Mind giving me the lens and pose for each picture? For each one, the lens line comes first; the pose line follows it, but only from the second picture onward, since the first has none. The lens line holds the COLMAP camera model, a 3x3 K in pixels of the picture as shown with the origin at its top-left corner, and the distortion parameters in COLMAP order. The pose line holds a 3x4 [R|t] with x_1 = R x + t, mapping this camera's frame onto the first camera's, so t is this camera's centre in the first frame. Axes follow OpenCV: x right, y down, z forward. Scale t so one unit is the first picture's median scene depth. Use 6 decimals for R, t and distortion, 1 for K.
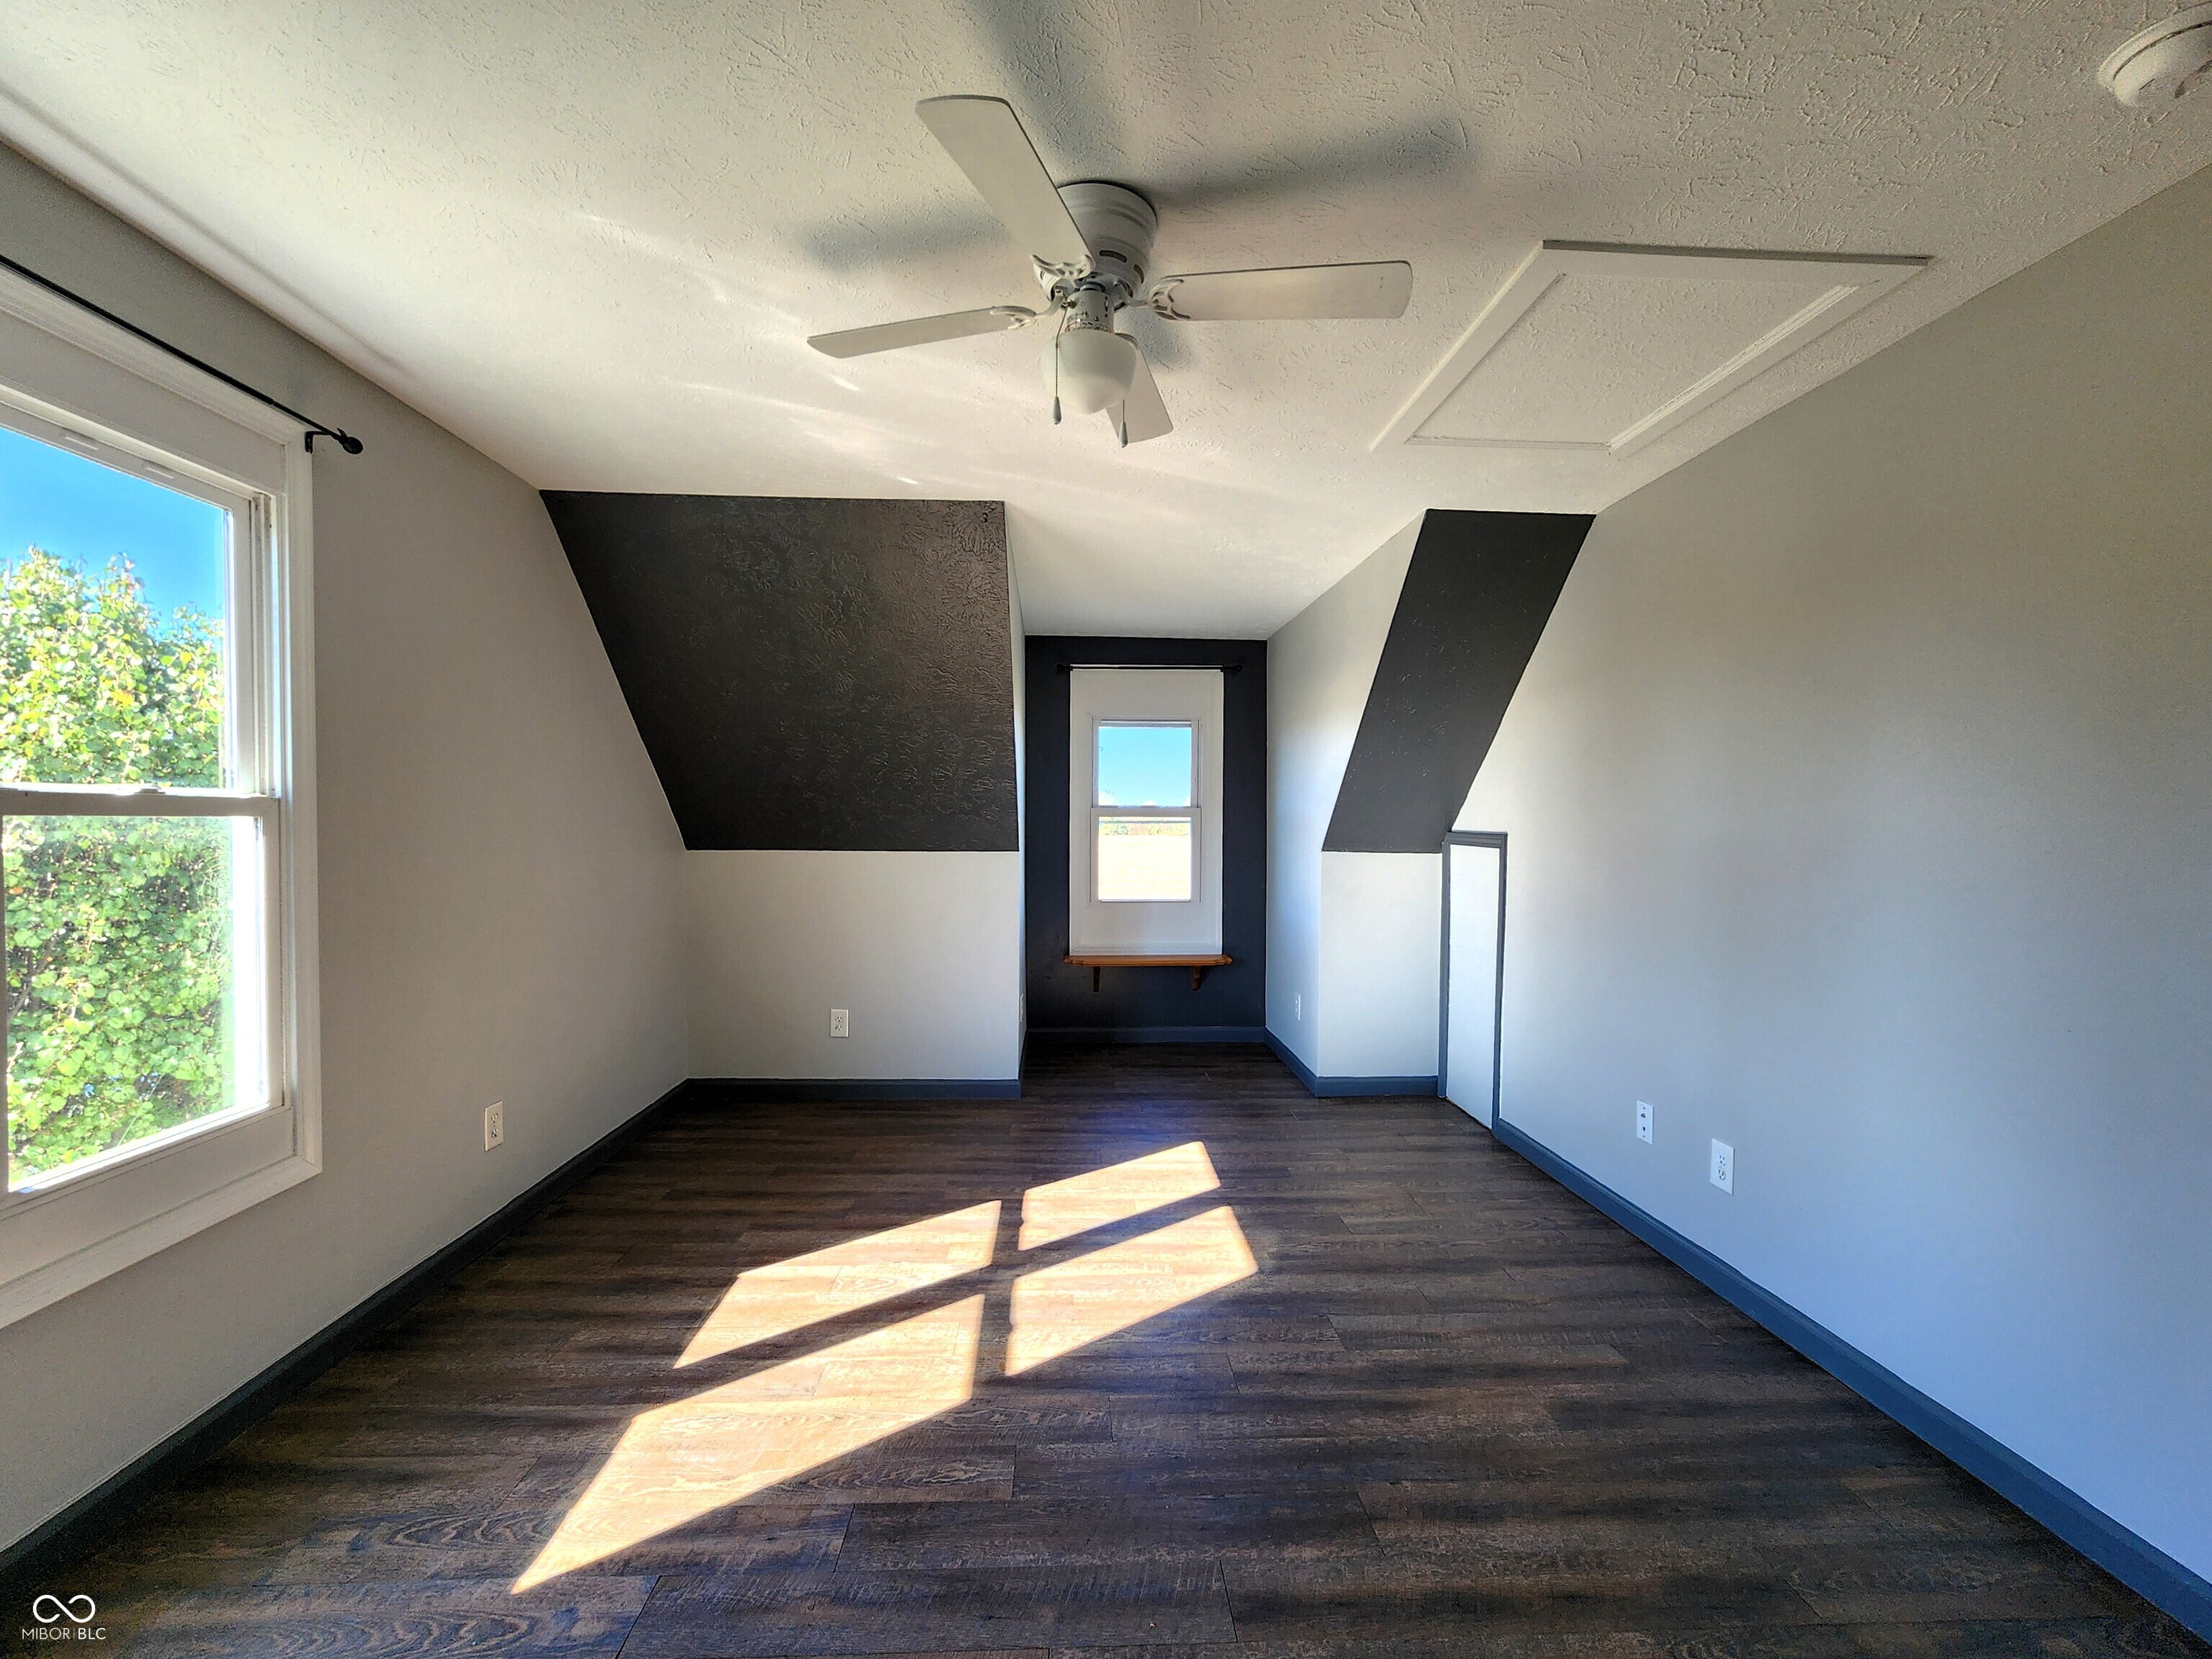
lens RADIAL K [[924.6, 0, 1113.4], [0, 924.6, 838.1], [0, 0, 1]] dist [0.000373, -0.000652]
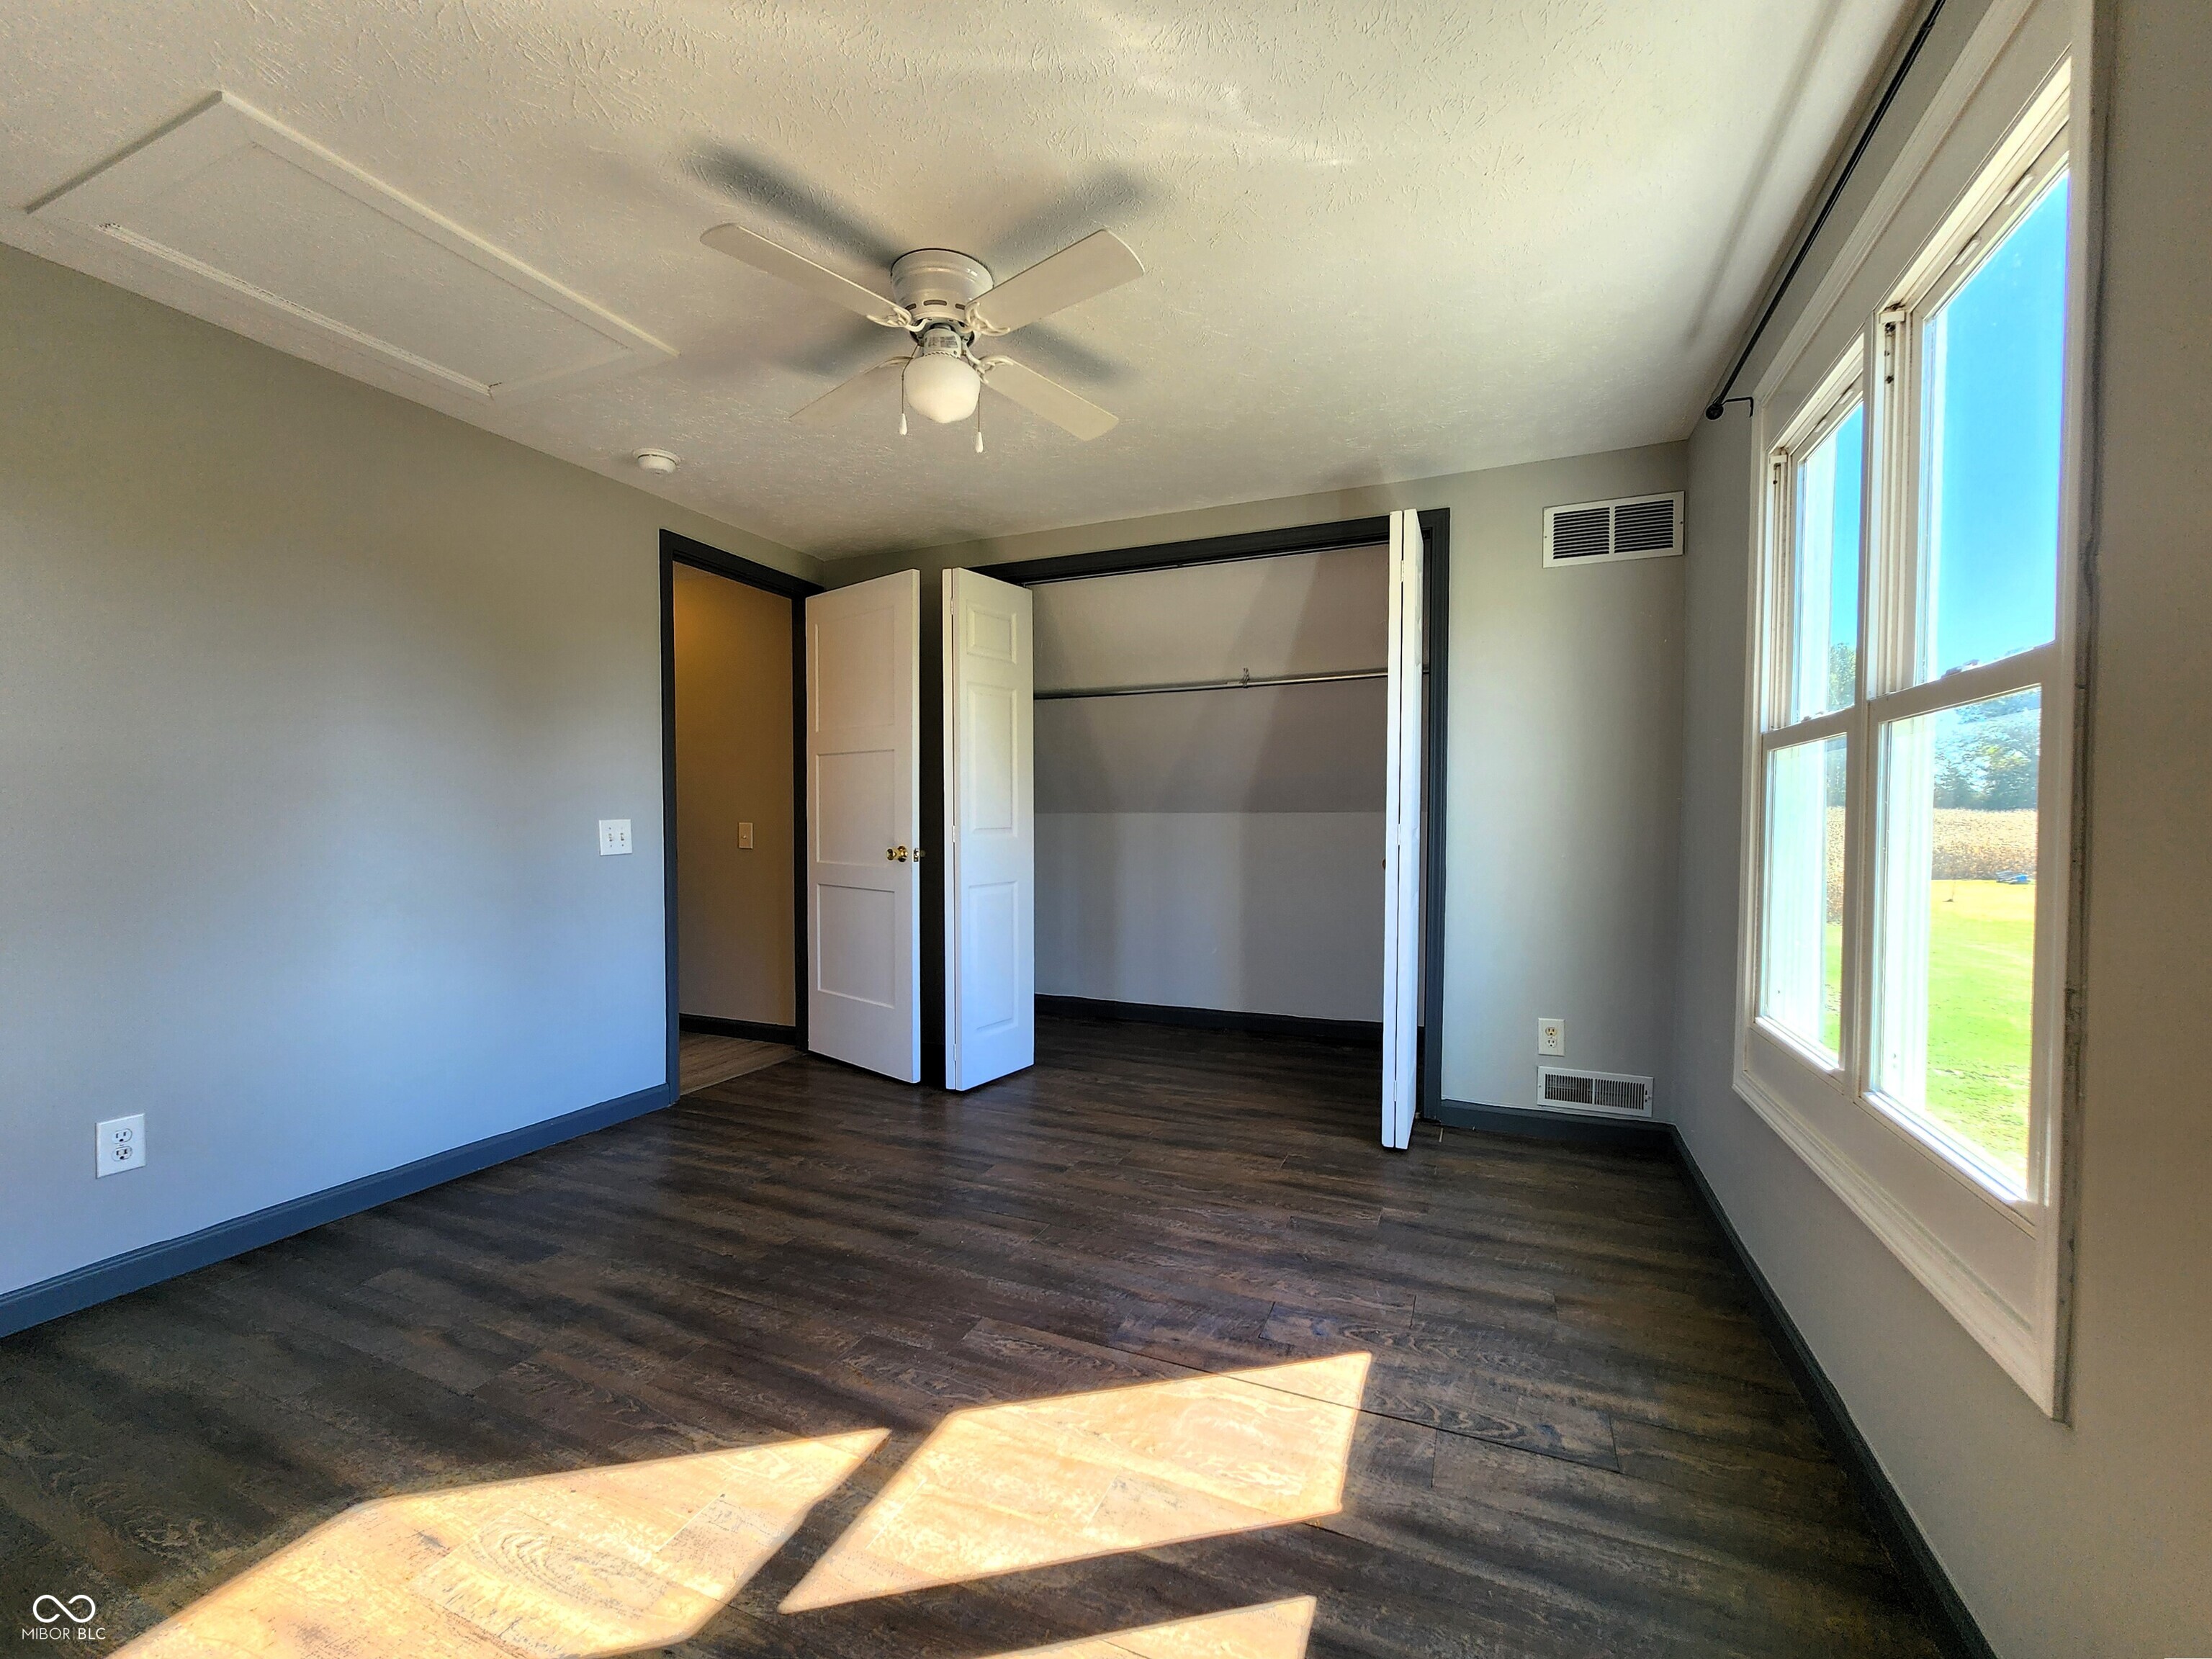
lens RADIAL K [[924.6, 0, 1105.7], [0, 924.6, 834.2], [0, 0, 1]] dist [0.000373, -0.000652]
pose [[-0.896368, -0.016084, 0.443019, -0.742564], [-0.001552, 0.999449, 0.033143, 0.059454], [-0.443308, 0.029021, -0.895899, 1.924112]]
